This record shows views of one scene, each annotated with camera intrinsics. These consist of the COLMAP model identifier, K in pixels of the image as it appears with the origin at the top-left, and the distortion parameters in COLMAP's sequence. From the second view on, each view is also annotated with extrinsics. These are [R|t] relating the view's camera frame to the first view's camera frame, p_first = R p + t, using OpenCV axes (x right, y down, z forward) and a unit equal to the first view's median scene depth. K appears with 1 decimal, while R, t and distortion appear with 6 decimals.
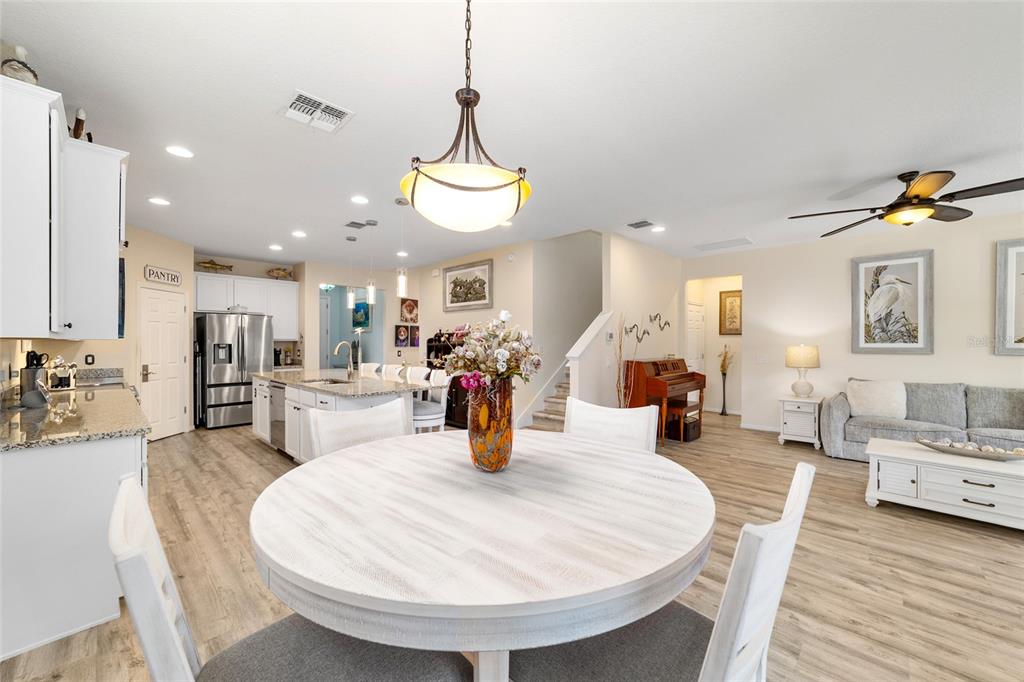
lens RADIAL K [[394.6, 0, 511.0], [0, 394.6, 345.5], [0, 0, 1]] dist [-0.017709, 0.008053]
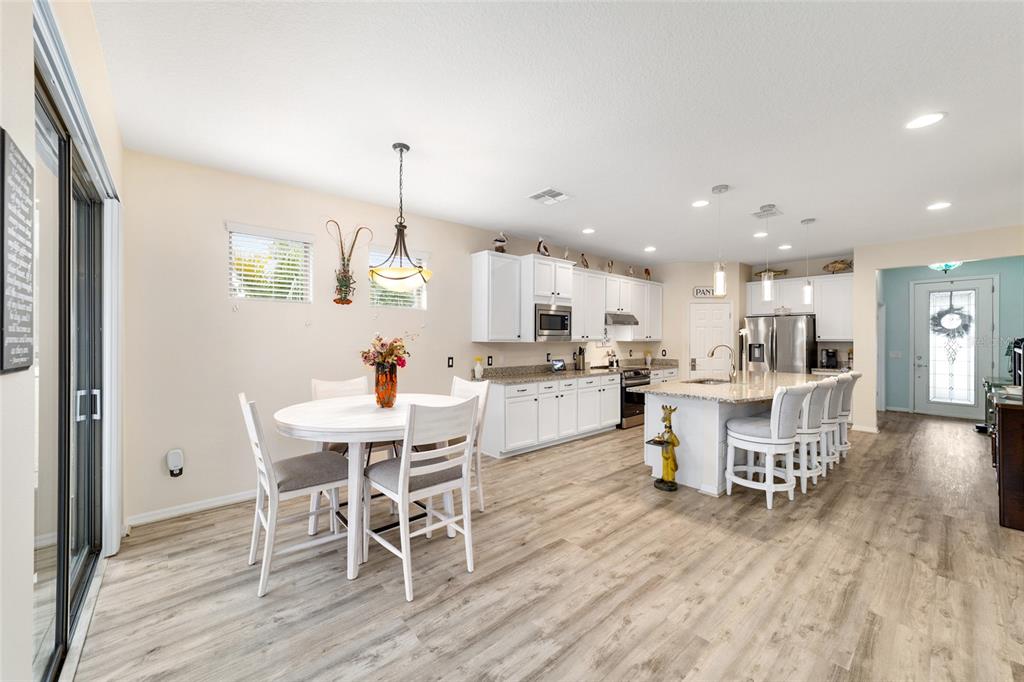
lens RADIAL K [[394.6, 0, 511.6], [0, 394.6, 340.3], [0, 0, 1]] dist [-0.017709, 0.008053]
pose [[-0.078344, 0.003005, -0.996922, 0.555137], [-0.008727, 0.999955, 0.003700, -0.015463], [0.996888, 0.008990, -0.078315, 0.509274]]
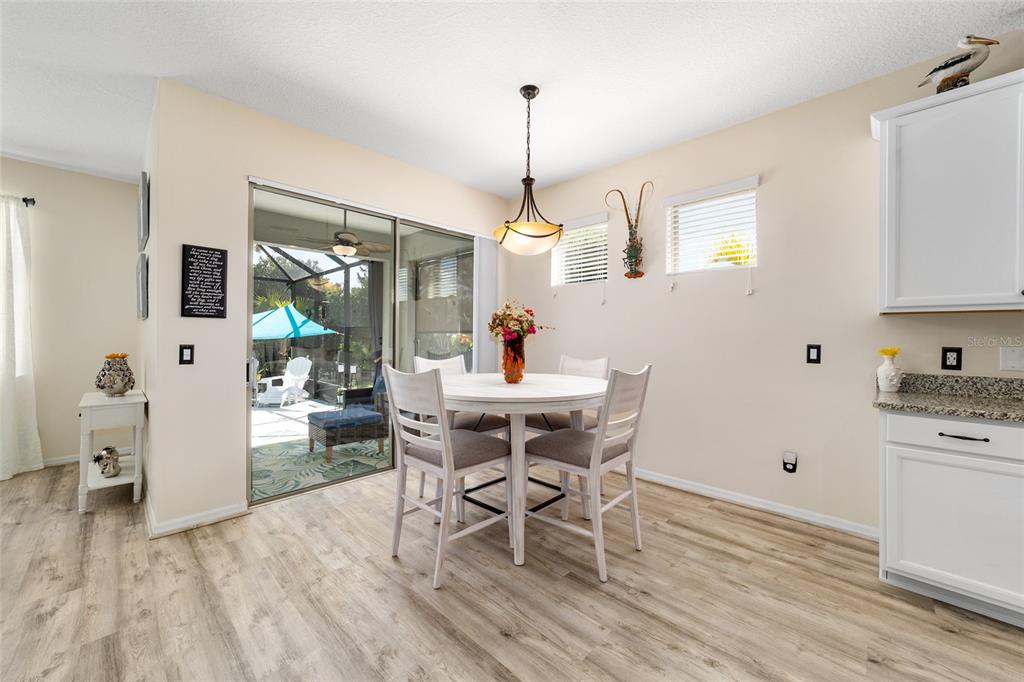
lens RADIAL K [[394.6, 0, 509.0], [0, 394.6, 333.3], [0, 0, 1]] dist [-0.017709, 0.008053]
pose [[-0.999975, -0.006700, 0.002319, -0.009543], [-0.006701, 0.999977, -0.000351, 0.019480], [-0.002317, -0.000367, -0.999997, 0.822524]]
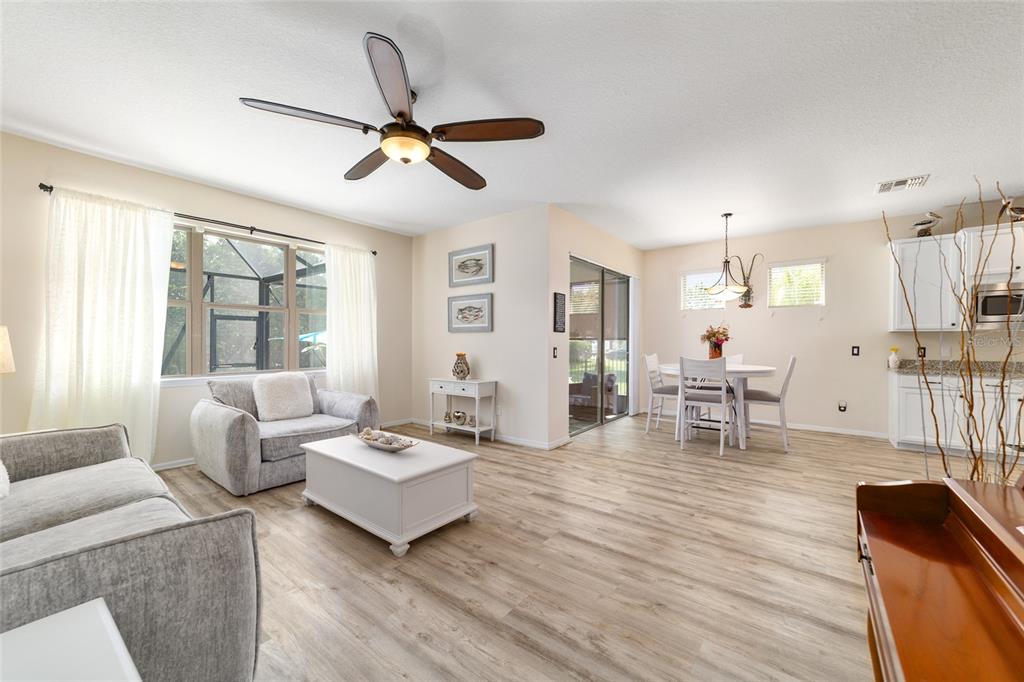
lens RADIAL K [[394.6, 0, 512.0], [0, 394.6, 343.3], [0, 0, 1]] dist [-0.017709, 0.008053]
pose [[-0.993809, -0.005114, -0.110981, 0.635110], [-0.006343, 0.999922, 0.010723, 0.018463], [0.110917, 0.011361, -0.993765, 1.249241]]
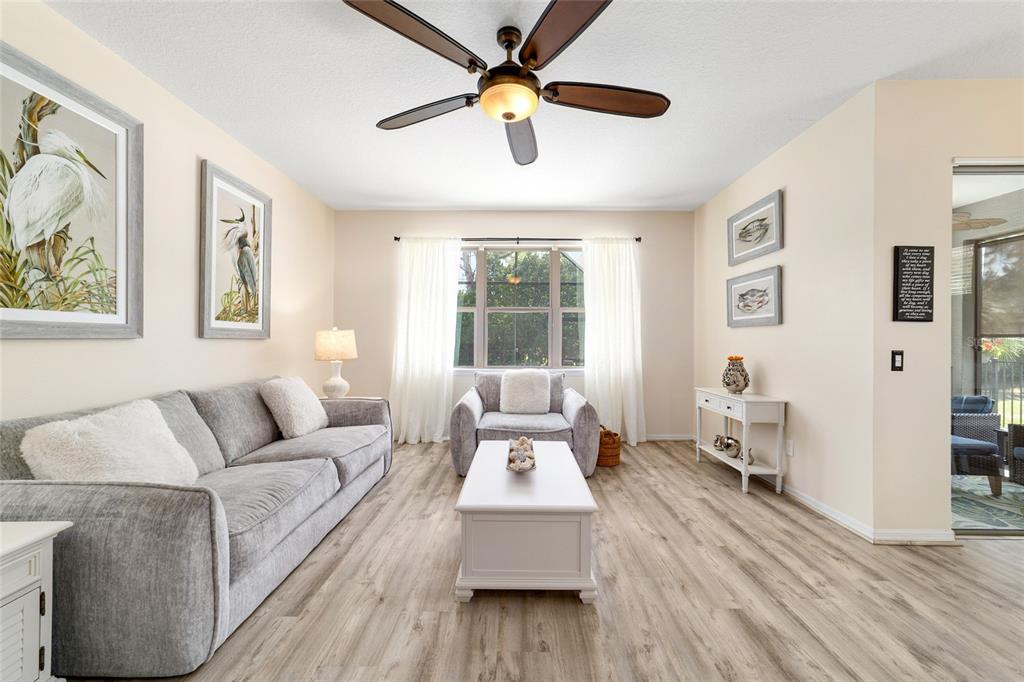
lens RADIAL K [[394.6, 0, 514.7], [0, 394.6, 339.9], [0, 0, 1]] dist [-0.017709, 0.008053]
pose [[-0.697135, -0.006509, 0.716911, 0.406211], [-0.000239, 0.999961, 0.008846, 0.019510], [-0.716940, 0.005996, -0.697109, 1.001502]]
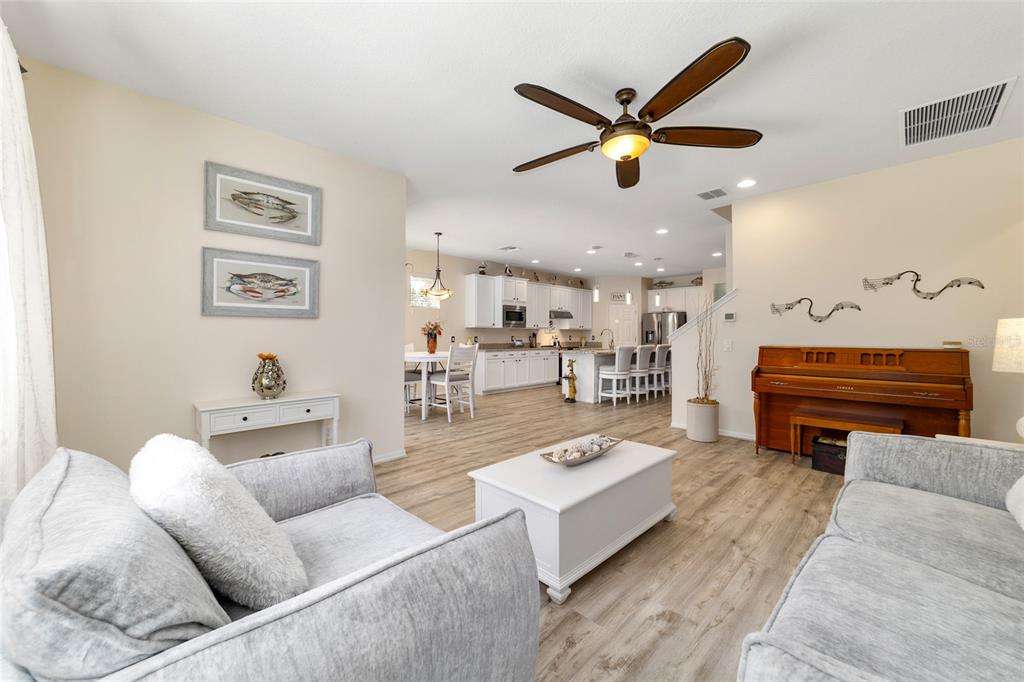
lens RADIAL K [[394.6, 0, 509.7], [0, 394.6, 332.3], [0, 0, 1]] dist [-0.017709, 0.008053]
pose [[-0.024249, -0.008173, -0.999673, 1.264280], [-0.009103, 0.999927, -0.007954, 0.025950], [0.999664, 0.008907, -0.024322, 0.561086]]
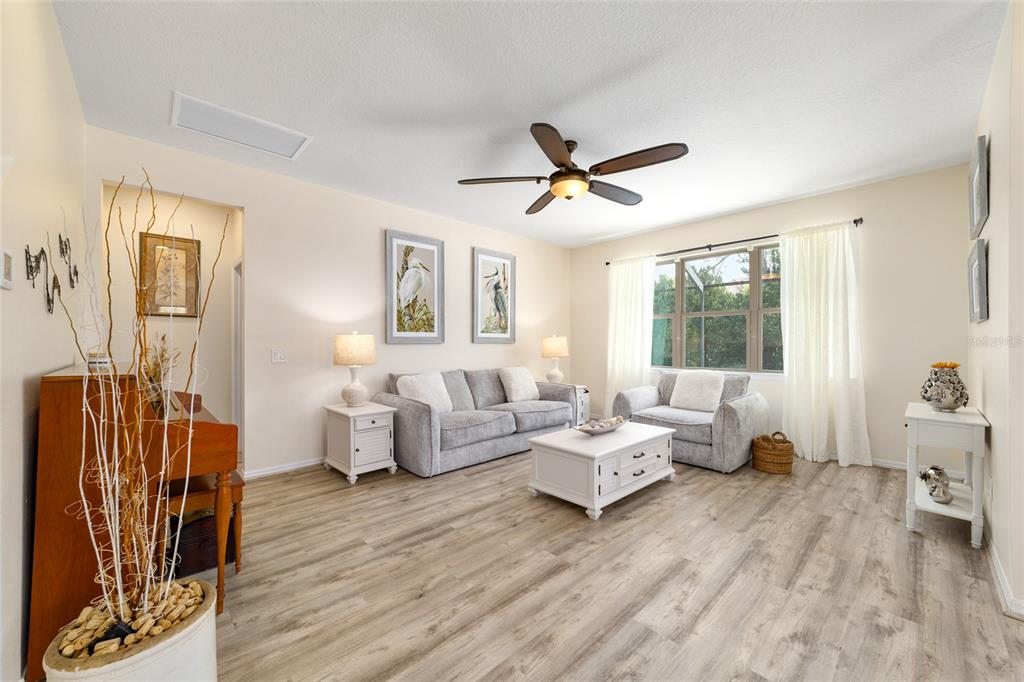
lens RADIAL K [[394.6, 0, 513.4], [0, 394.6, 344.8], [0, 0, 1]] dist [-0.017709, 0.008053]
pose [[0.037549, -0.006992, 0.999270, 0.056261], [0.010799, 0.999920, 0.006590, 0.021122], [-0.999236, 0.010544, 0.037622, 0.776544]]
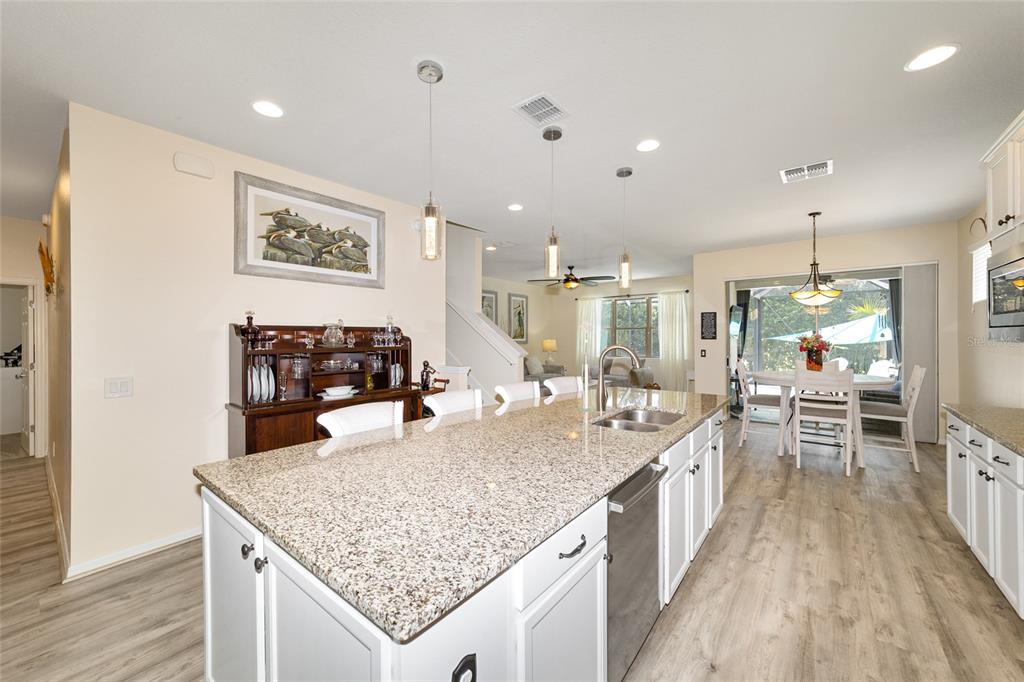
lens RADIAL K [[394.6, 0, 509.4], [0, 394.6, 335.8], [0, 0, 1]] dist [-0.017709, 0.008053]
pose [[-0.093538, -0.000368, 0.995616, -0.914297], [0.013878, 0.999902, 0.001673, -0.024410], [-0.995519, 0.013974, -0.093523, 1.123289]]
